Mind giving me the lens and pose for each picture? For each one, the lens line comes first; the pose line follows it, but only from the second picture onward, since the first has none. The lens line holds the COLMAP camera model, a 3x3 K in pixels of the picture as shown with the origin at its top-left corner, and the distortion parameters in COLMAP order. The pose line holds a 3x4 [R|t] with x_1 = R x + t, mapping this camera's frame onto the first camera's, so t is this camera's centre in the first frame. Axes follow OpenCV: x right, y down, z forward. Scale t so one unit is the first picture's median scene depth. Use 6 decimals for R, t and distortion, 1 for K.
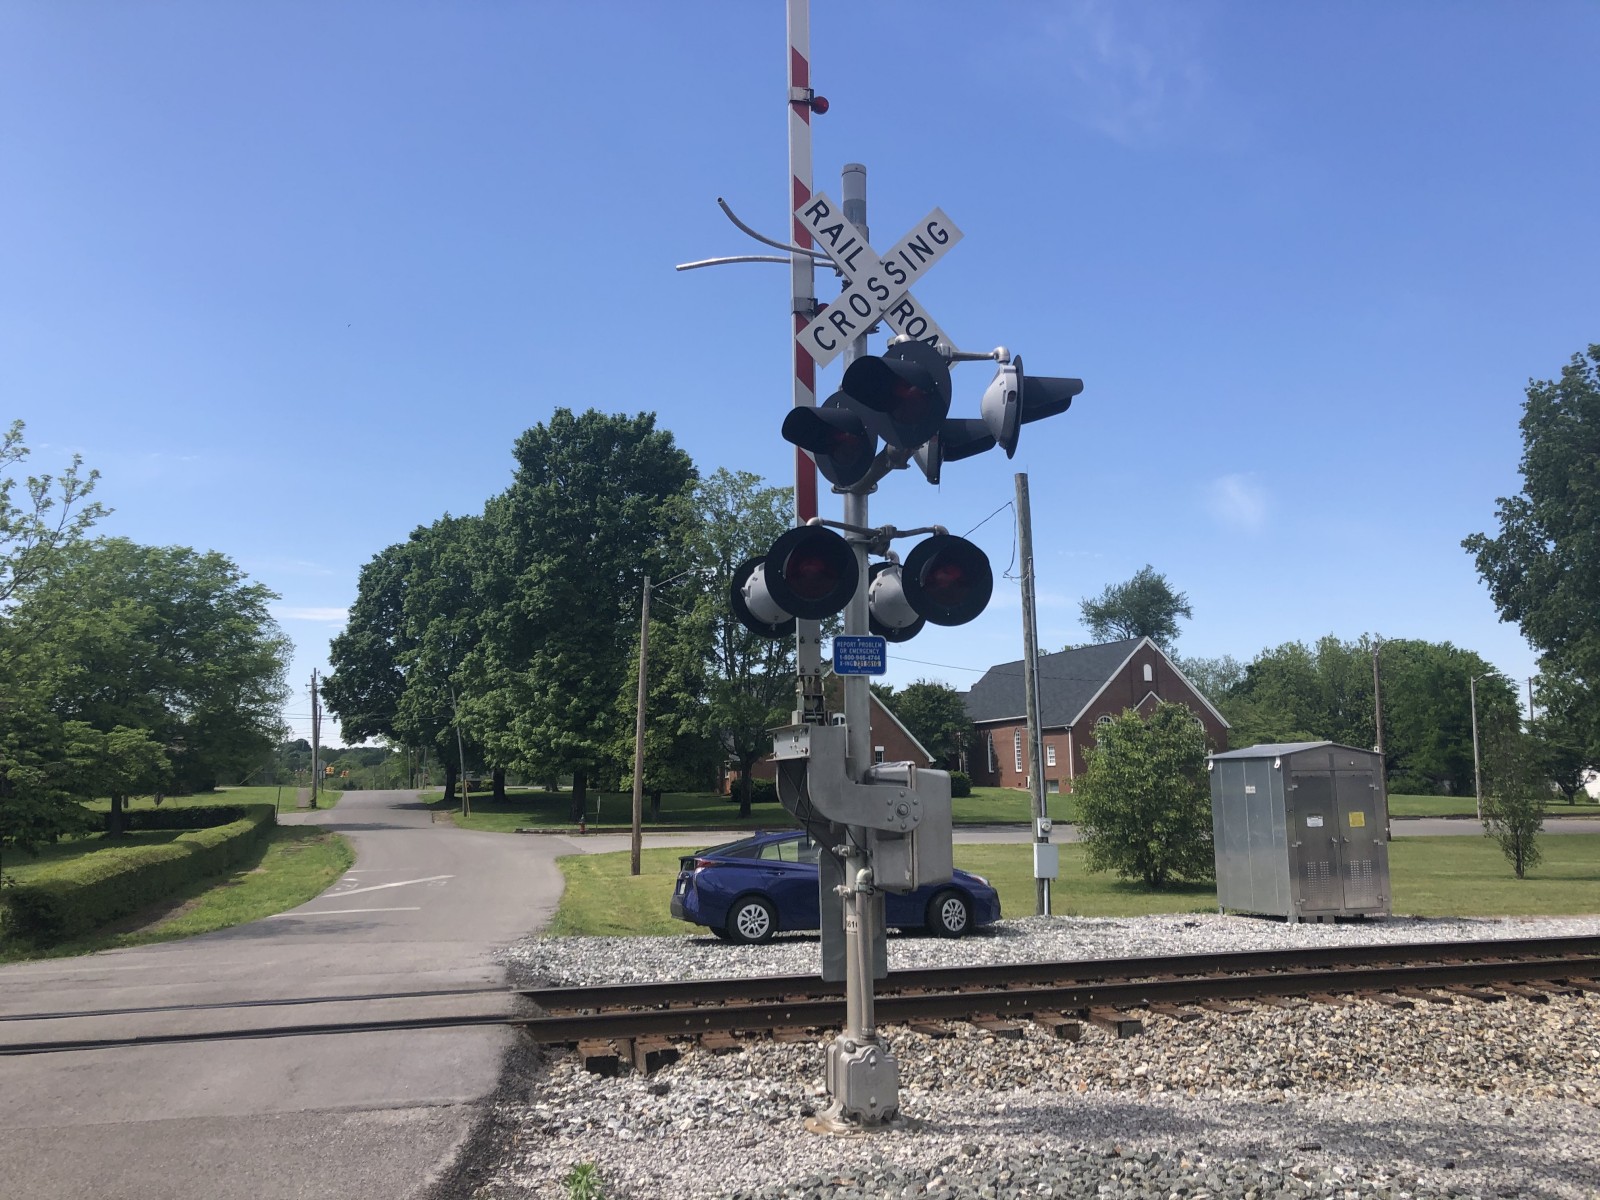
lens RADIAL K [[1328.1, 0, 796.0], [0, 1328.1, 597.1], [0, 0, 1]] dist [0.004587, 0.013425]
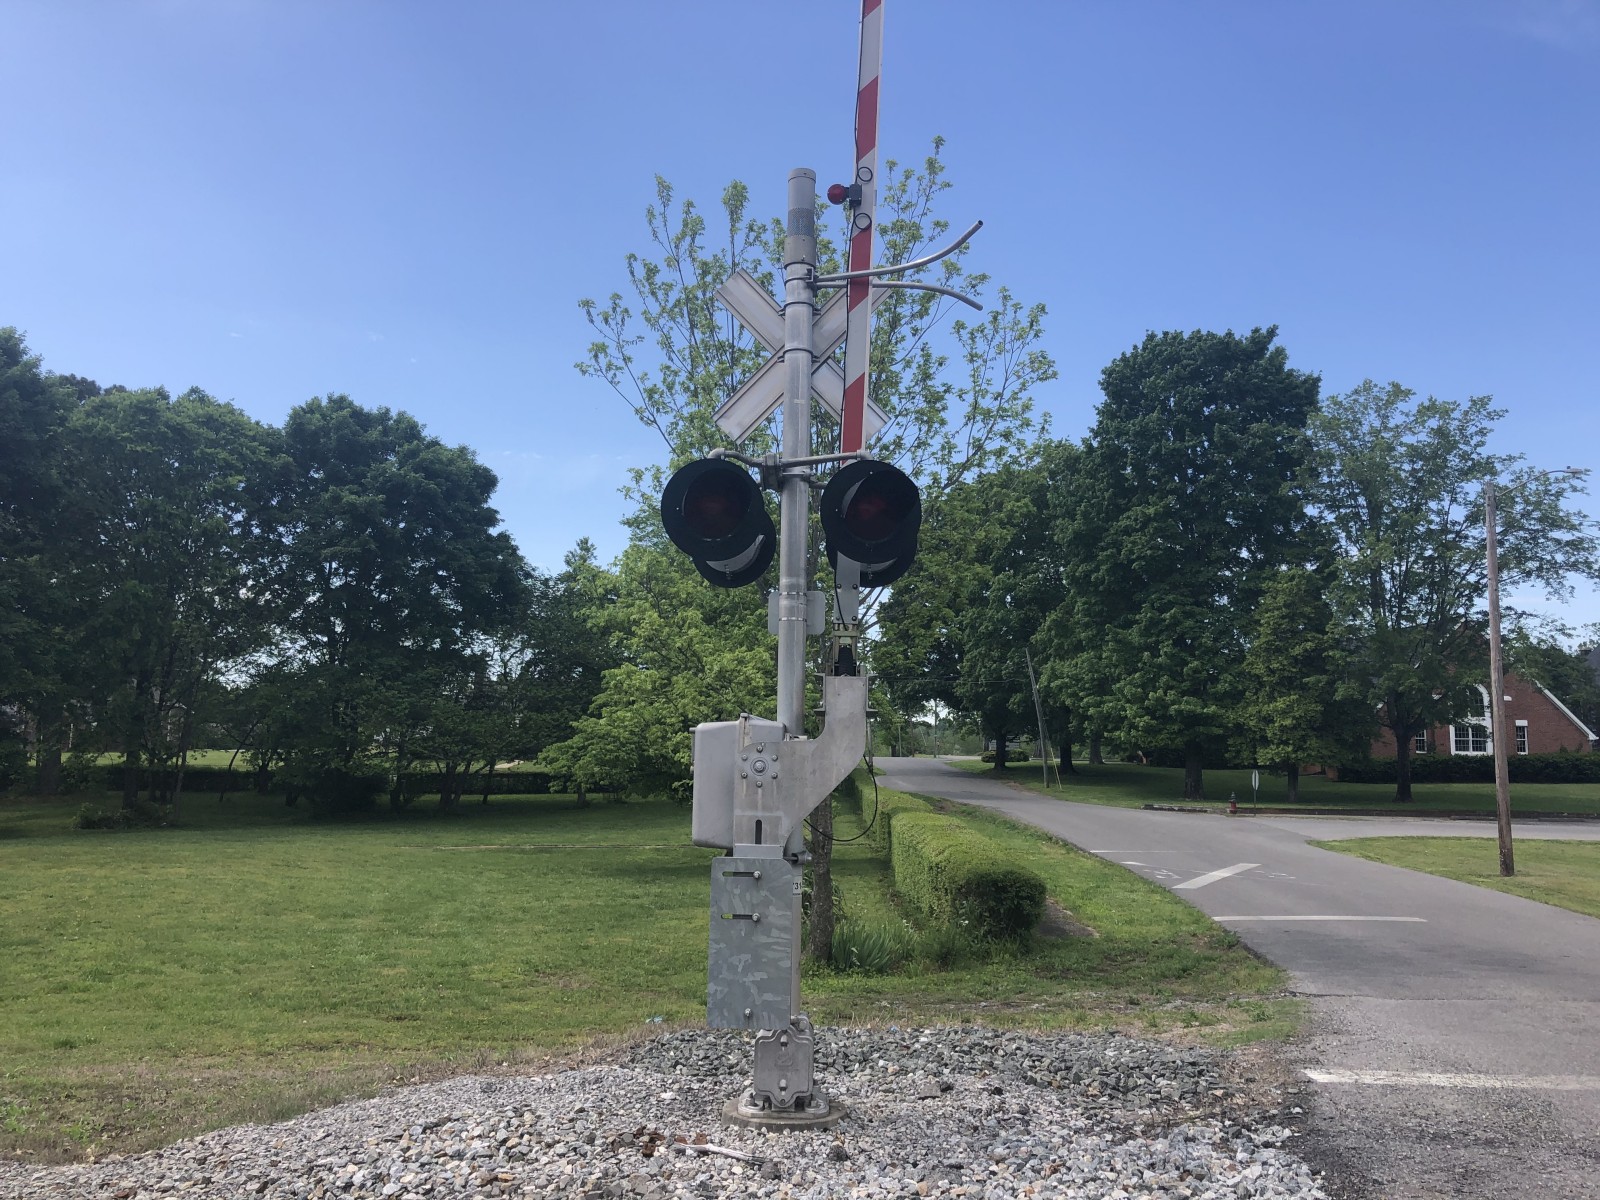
lens RADIAL K [[1328.1, 0, 805.1], [0, 1328.1, 604.3], [0, 0, 1]] dist [0.004587, 0.013425]
pose [[0.956658, -0.013212, -0.290912, -0.157016], [0.019770, 0.999612, 0.019614, 0.018726], [0.290541, -0.024515, 0.956549, 0.093146]]
